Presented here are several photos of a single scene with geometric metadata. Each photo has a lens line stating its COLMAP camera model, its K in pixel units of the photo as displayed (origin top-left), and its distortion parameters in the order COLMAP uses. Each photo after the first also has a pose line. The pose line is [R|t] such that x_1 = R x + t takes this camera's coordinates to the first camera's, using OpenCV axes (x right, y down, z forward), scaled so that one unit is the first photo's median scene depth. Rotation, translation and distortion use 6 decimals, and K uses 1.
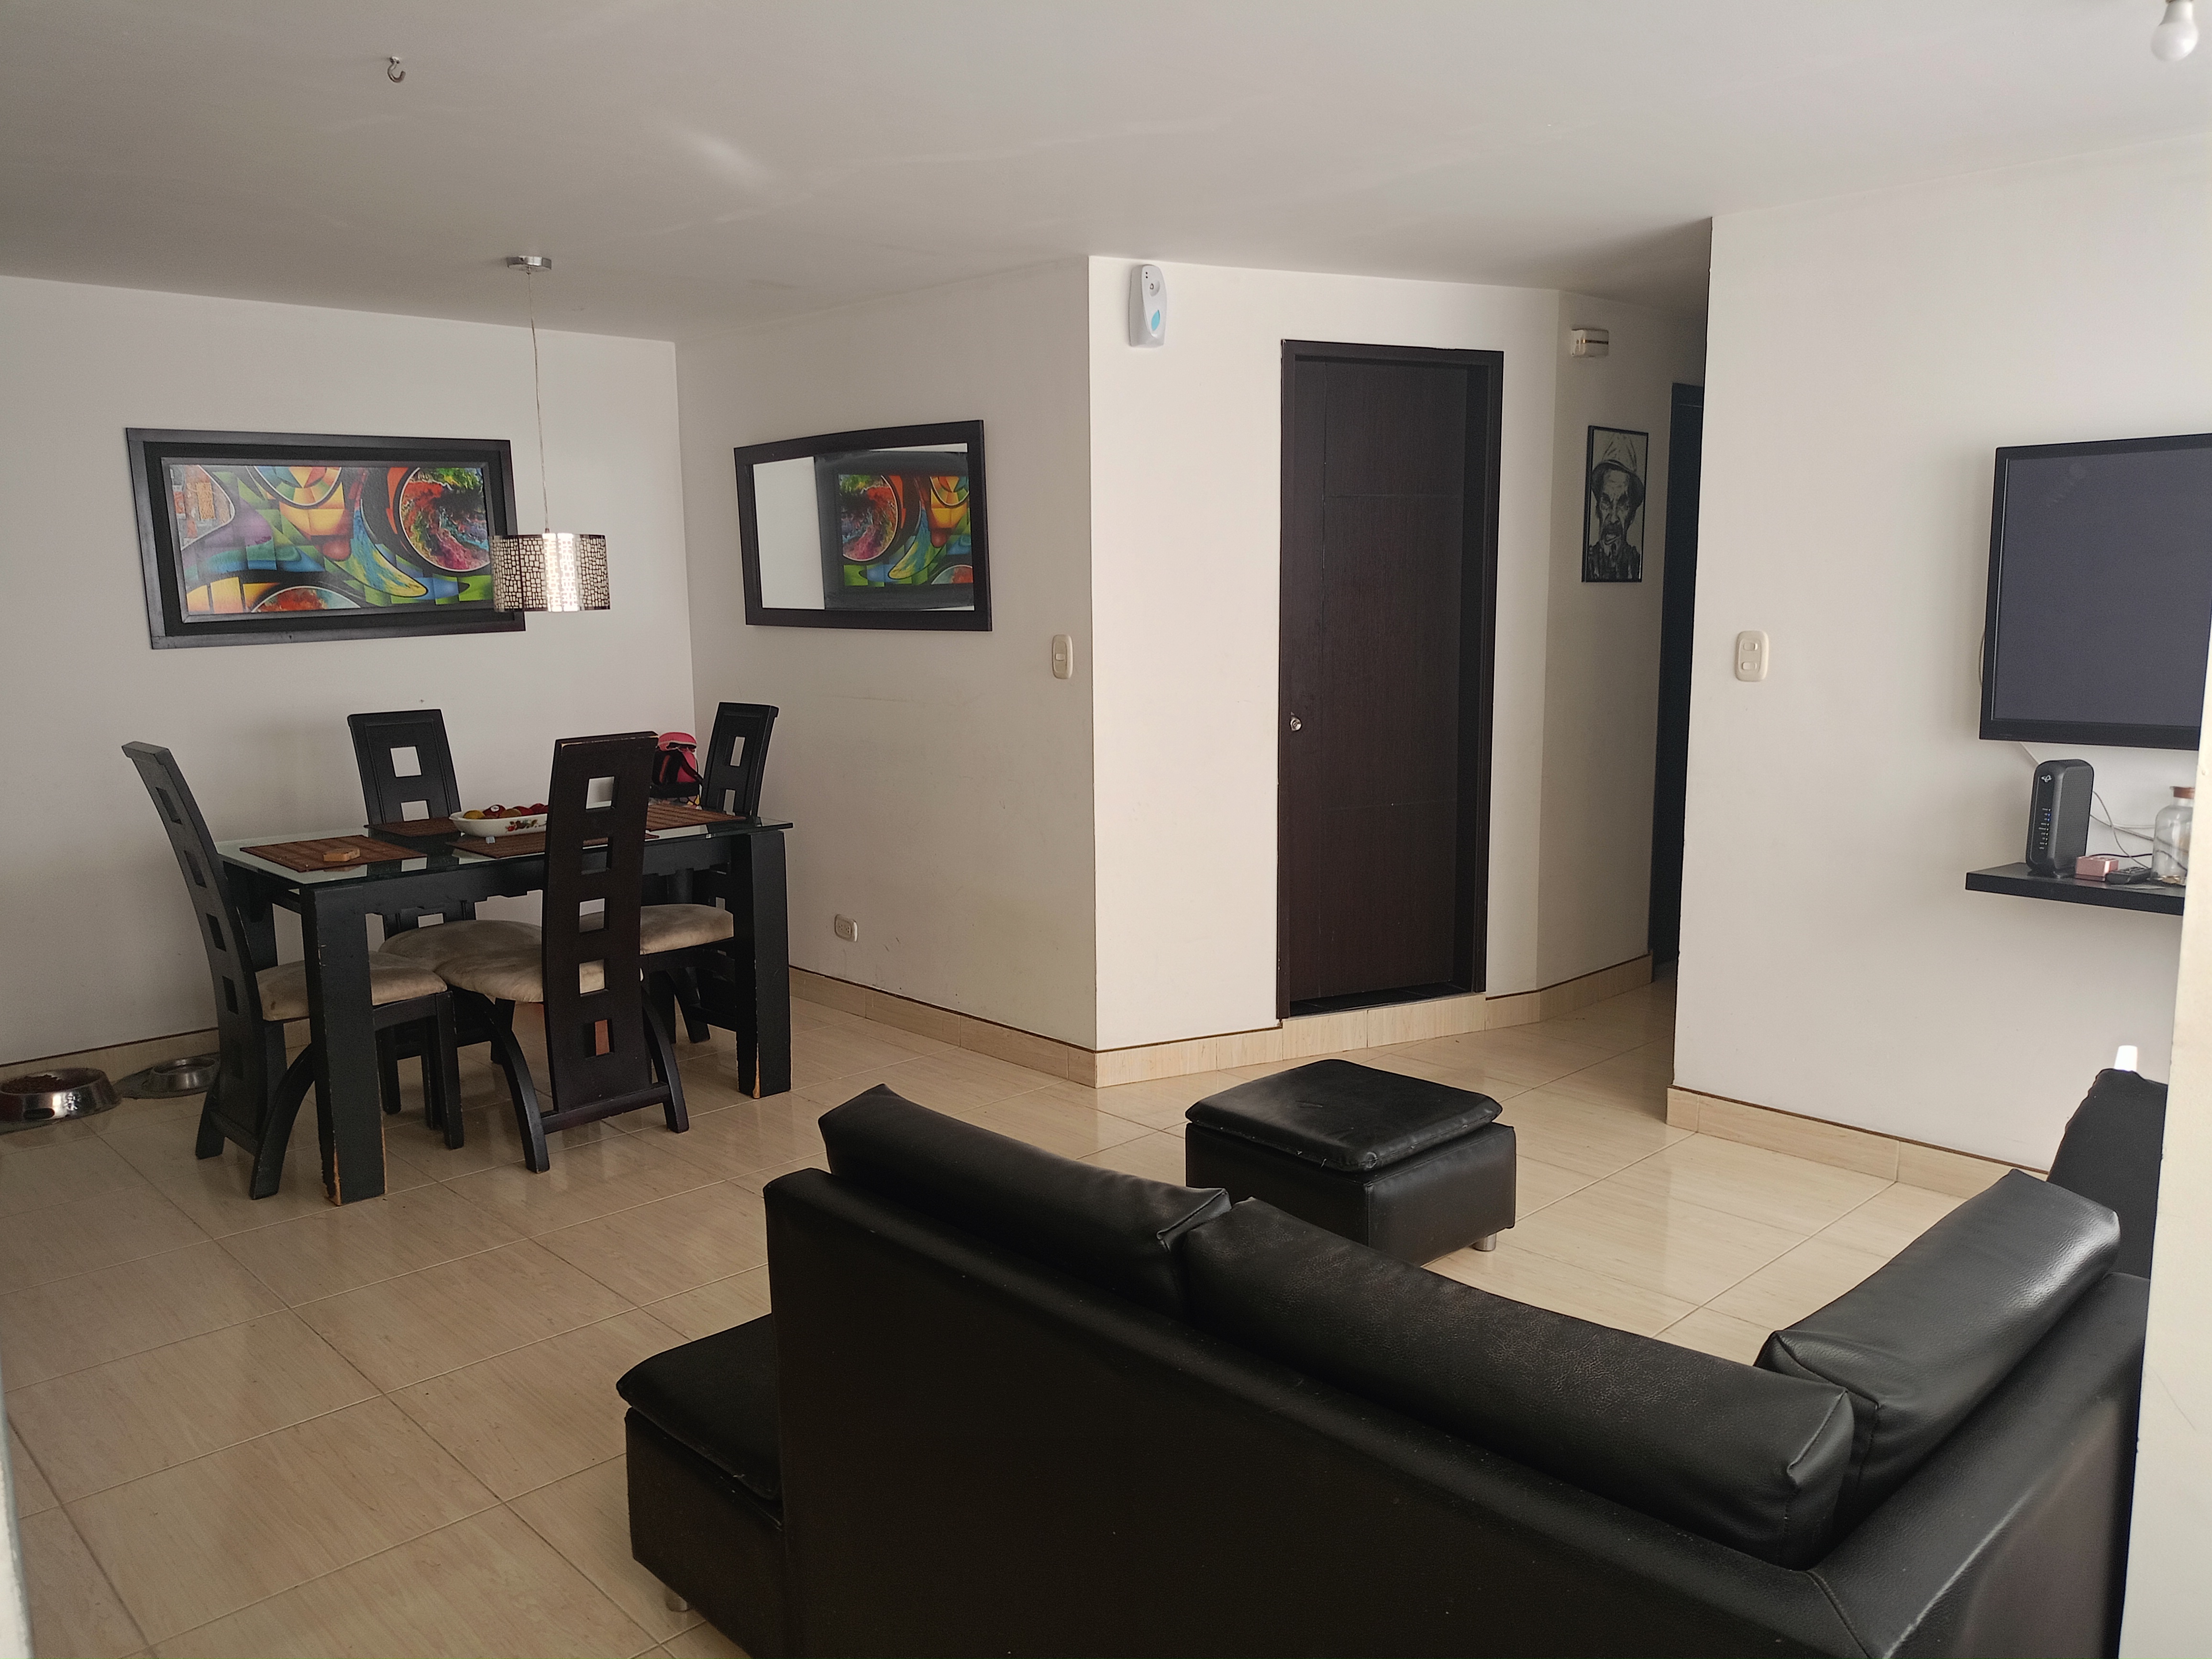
lens RADIAL K [[1650.4, 0, 1102.4], [0, 1650.4, 837.9], [0, 0, 1]] dist [0.026898, -0.010792]
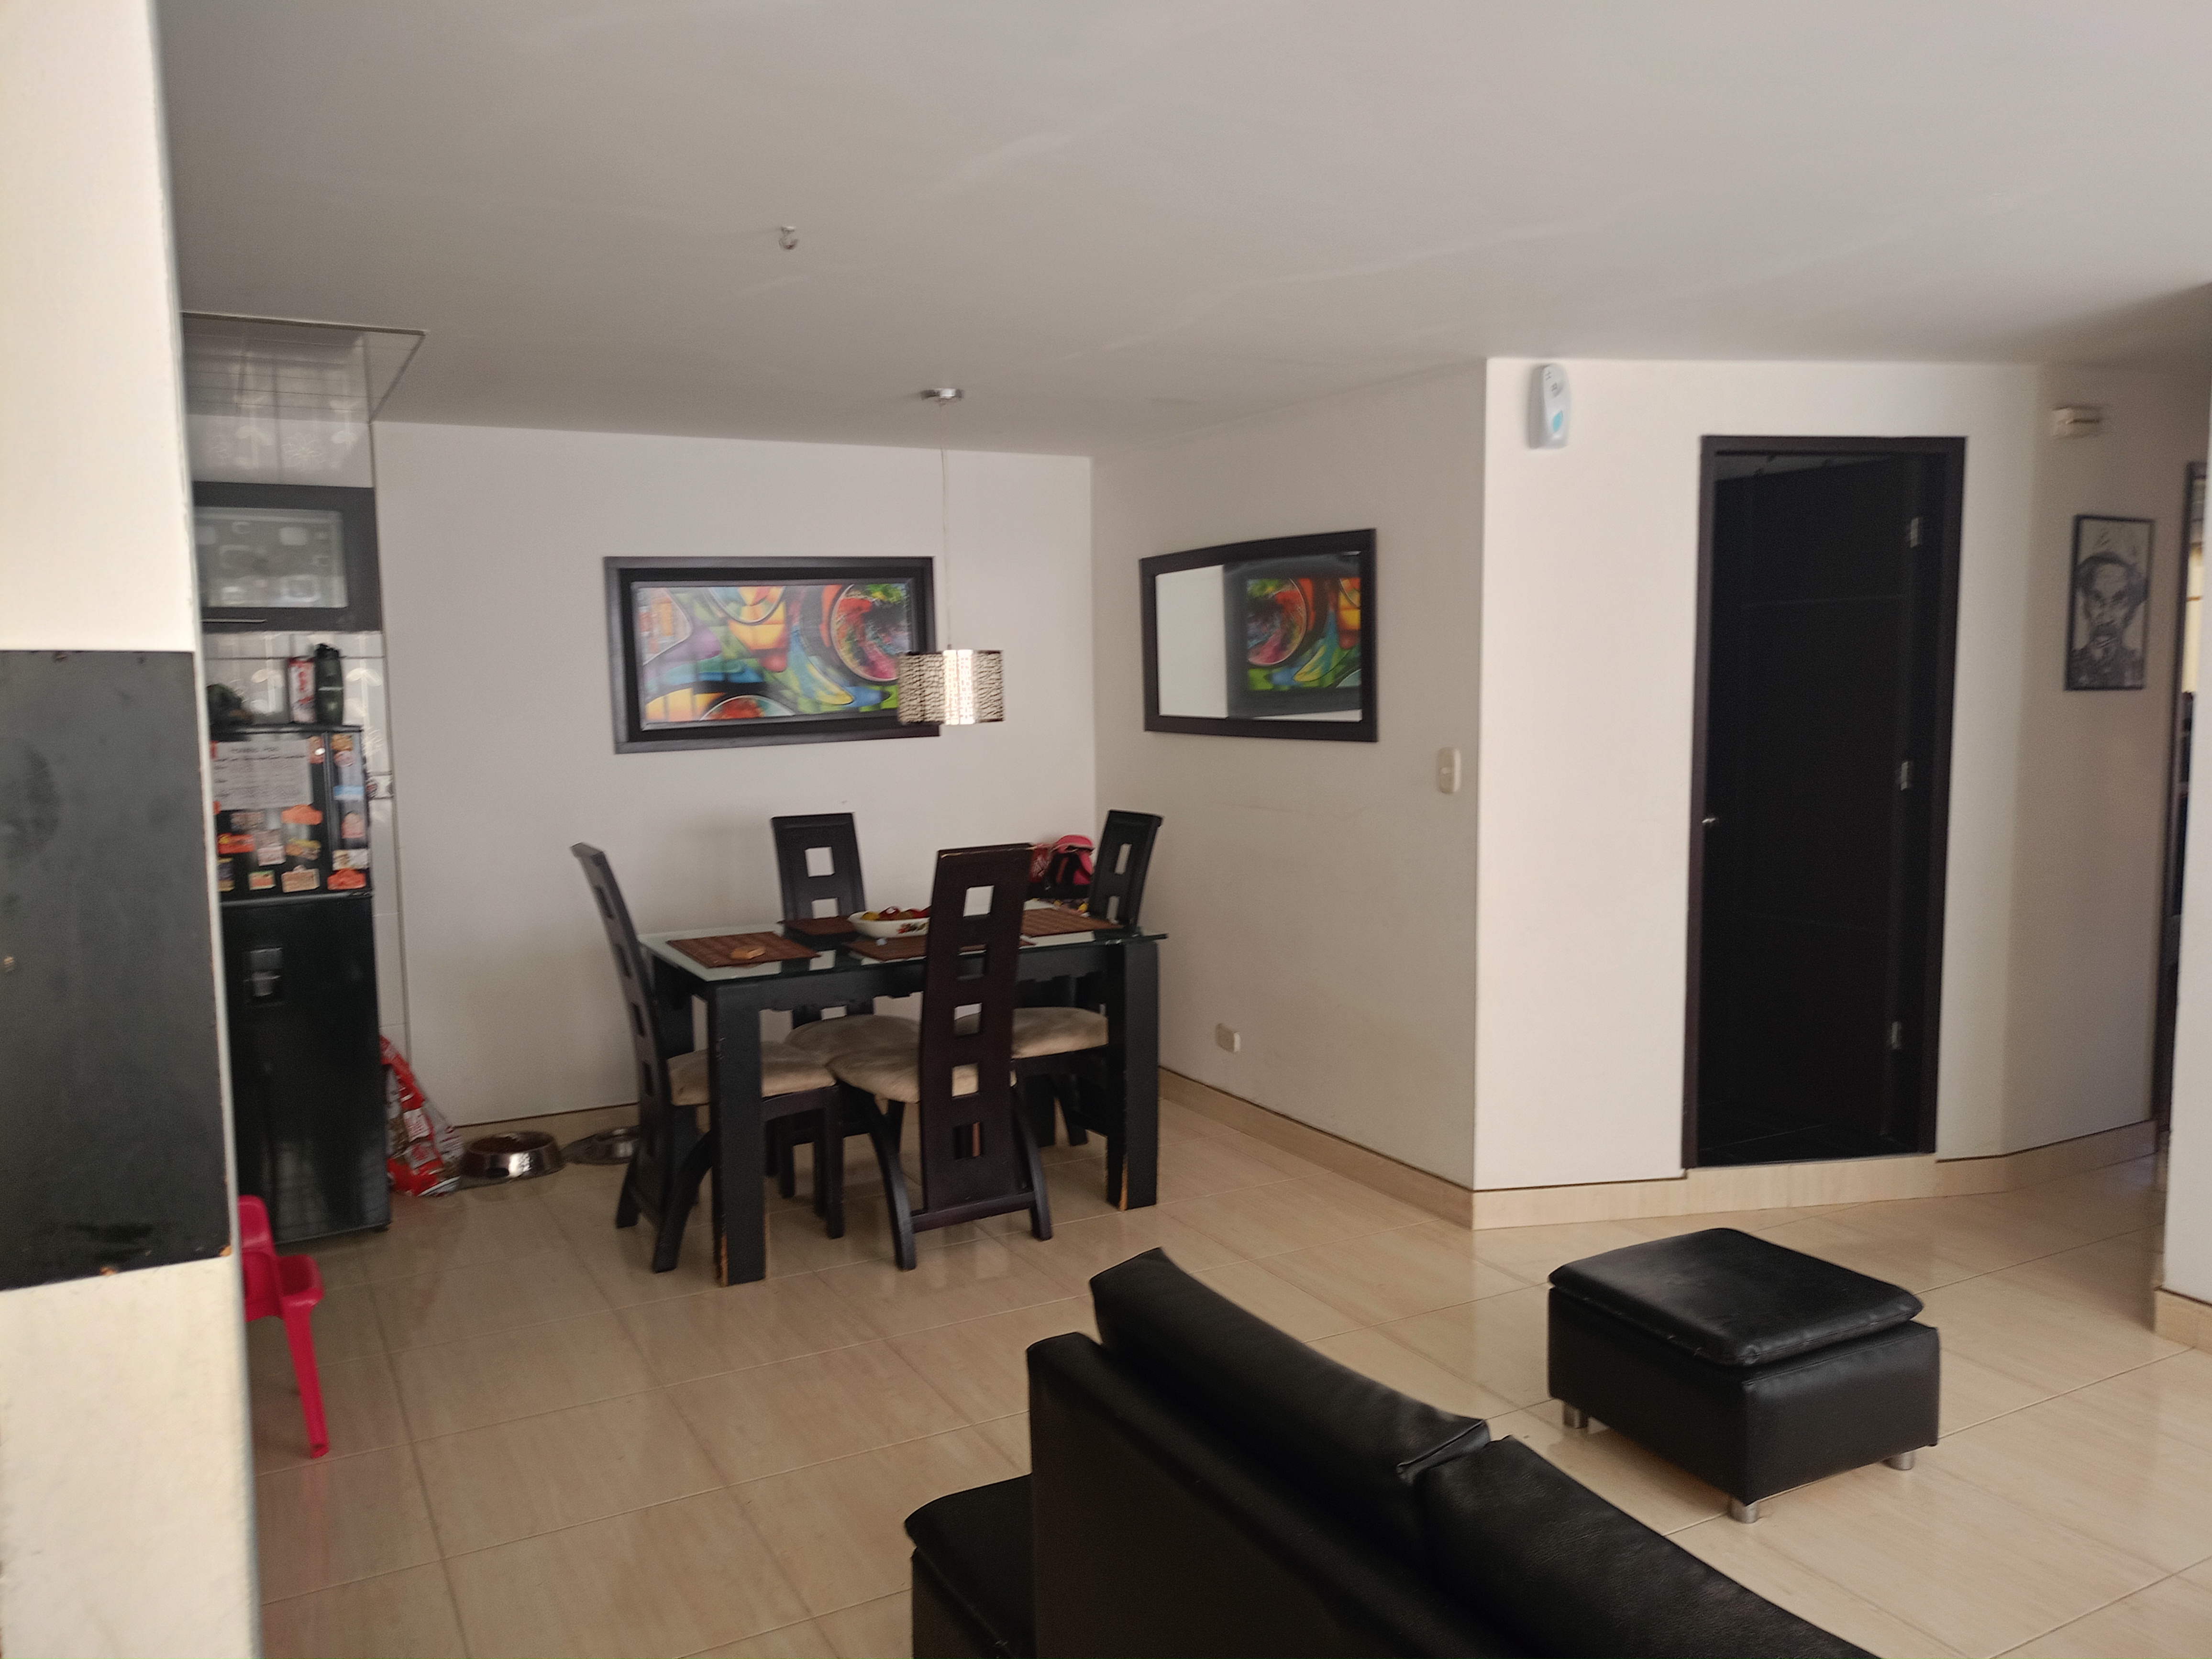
lens RADIAL K [[1660.2, 0, 1105.8], [0, 1660.2, 846.2], [0, 0, 1]] dist [0.039830, -0.037967]
pose [[0.965971, 0.023899, -0.257544, 0.032632], [-0.036441, 0.998365, -0.044034, -0.016310], [0.256071, 0.051920, 0.965263, 0.018087]]
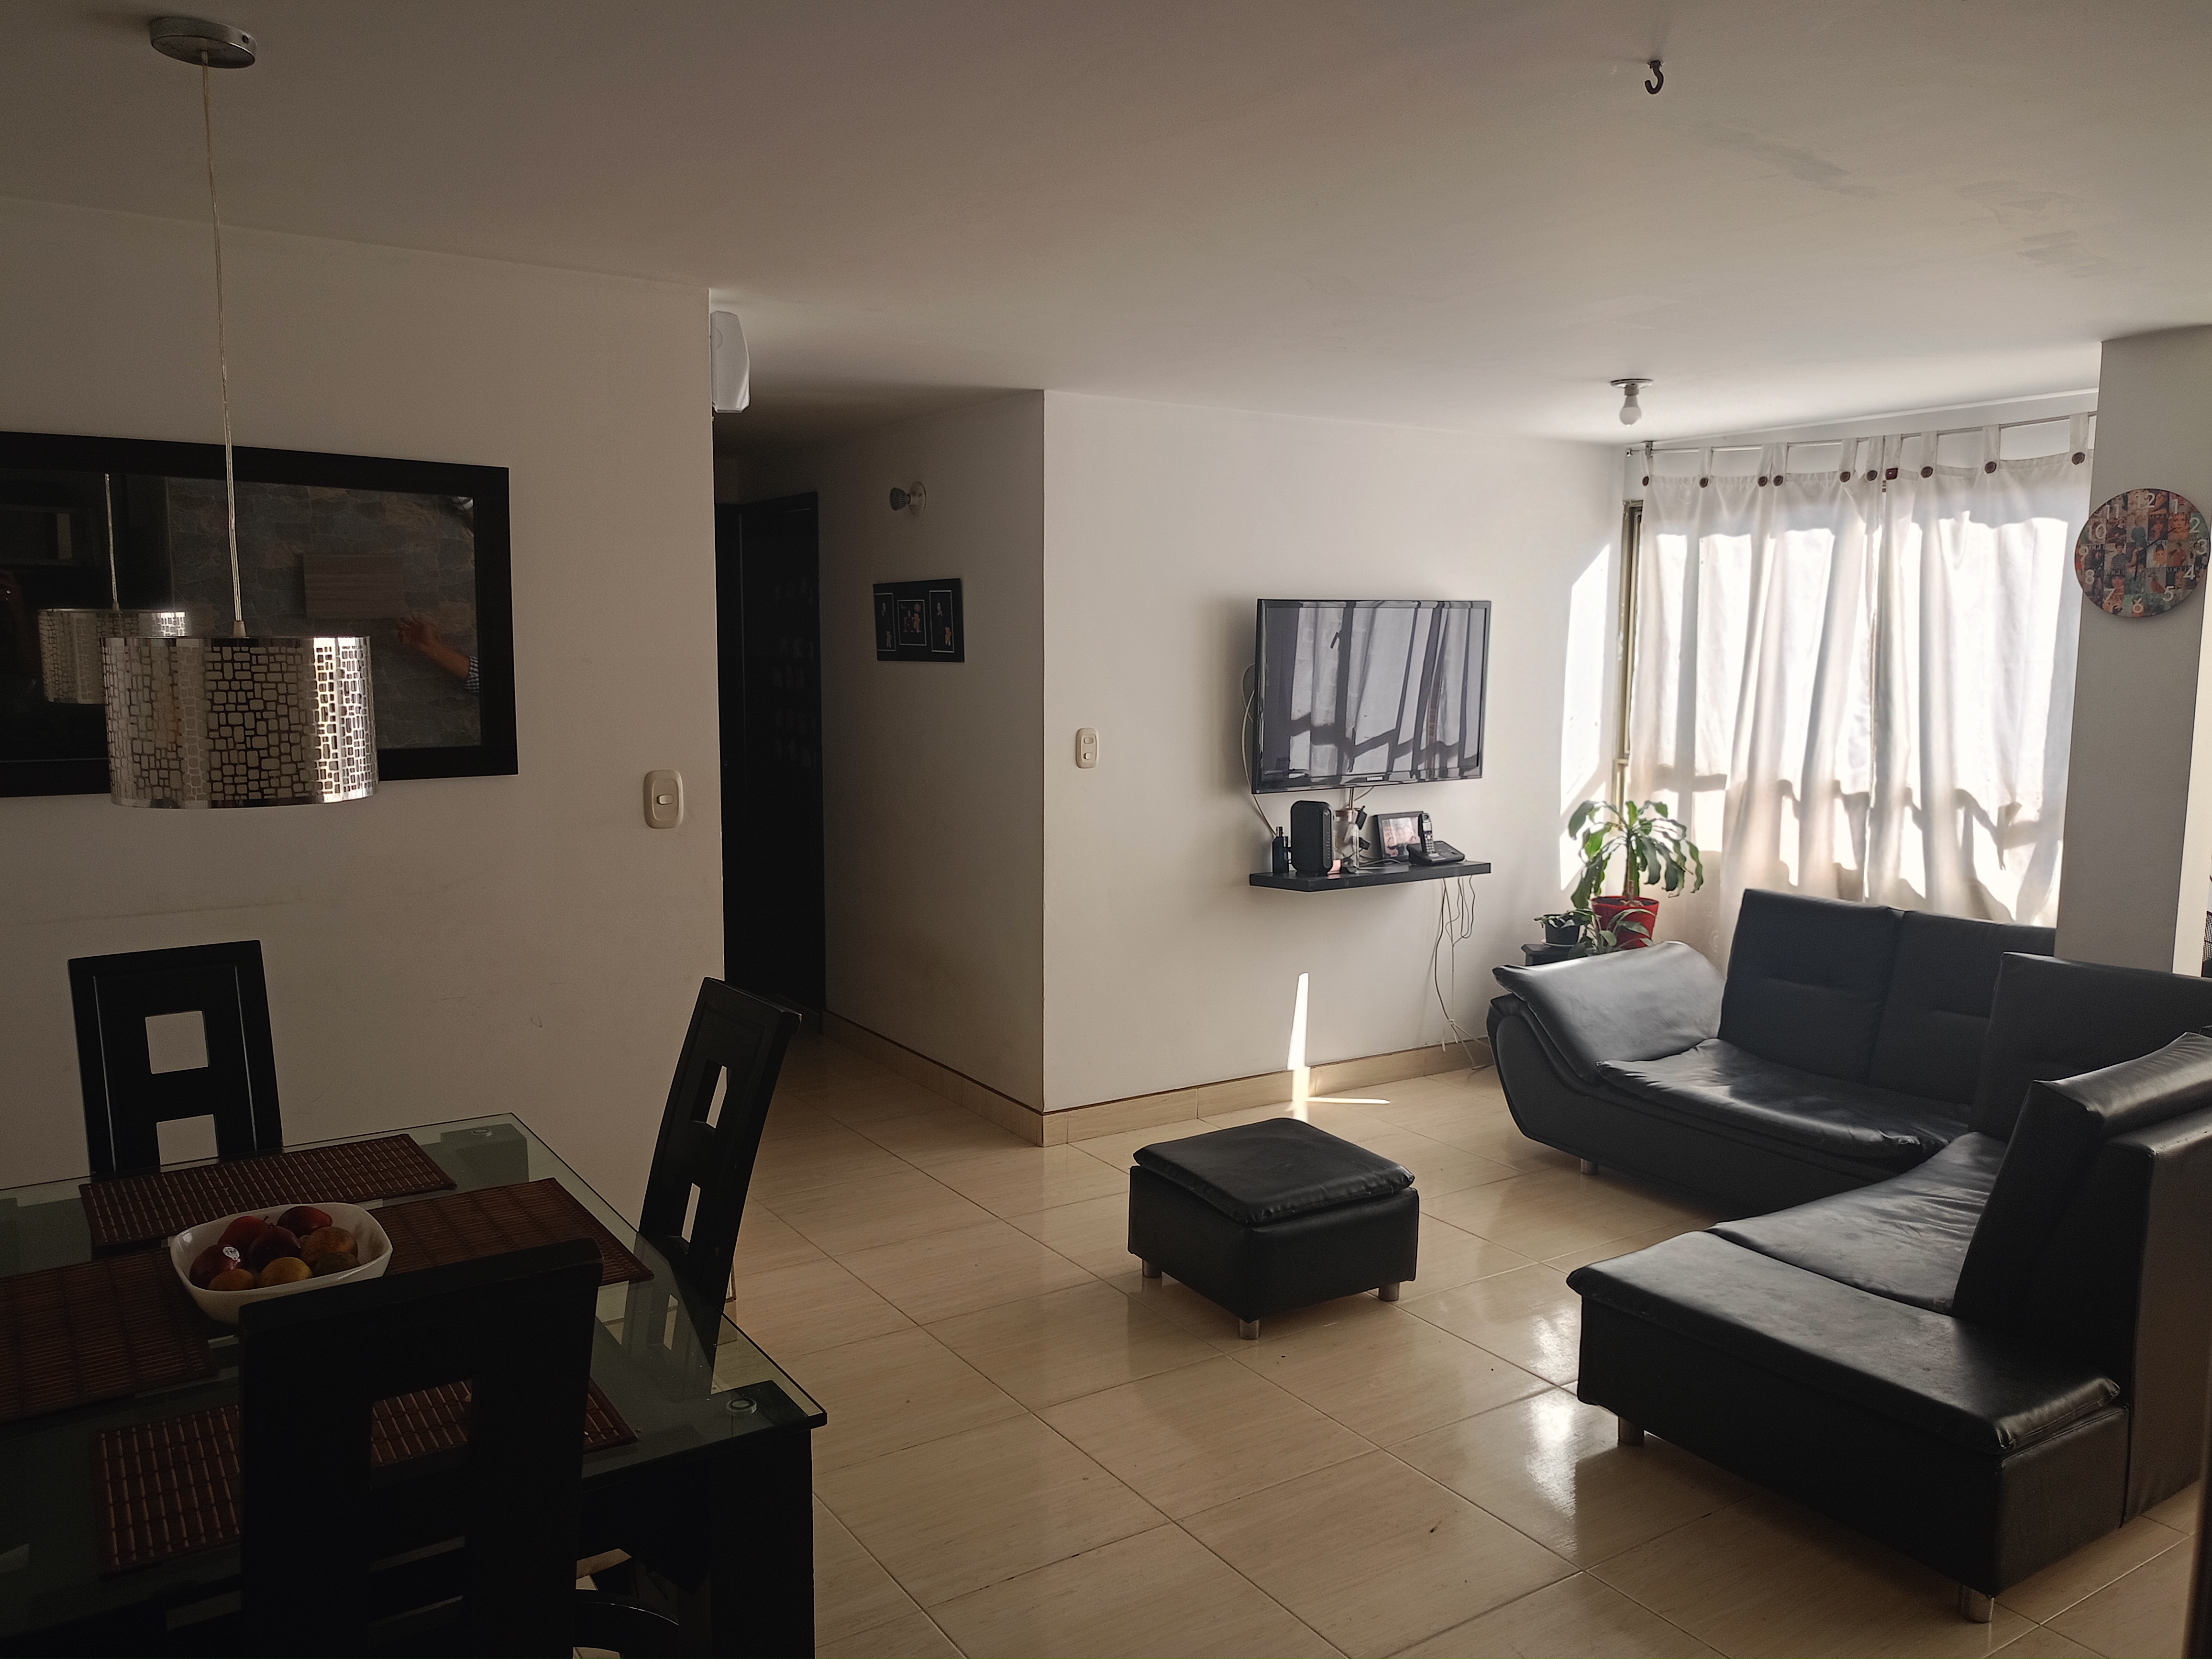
lens RADIAL K [[1650.4, 0, 1102.4], [0, 1650.4, 837.9], [0, 0, 1]] dist [0.026898, -0.010792]
pose [[0.183465, -0.107168, 0.977167, -0.721647], [0.149878, 0.985468, 0.079939, -0.121871], [-0.971533, 0.131790, 0.196861, 0.653765]]
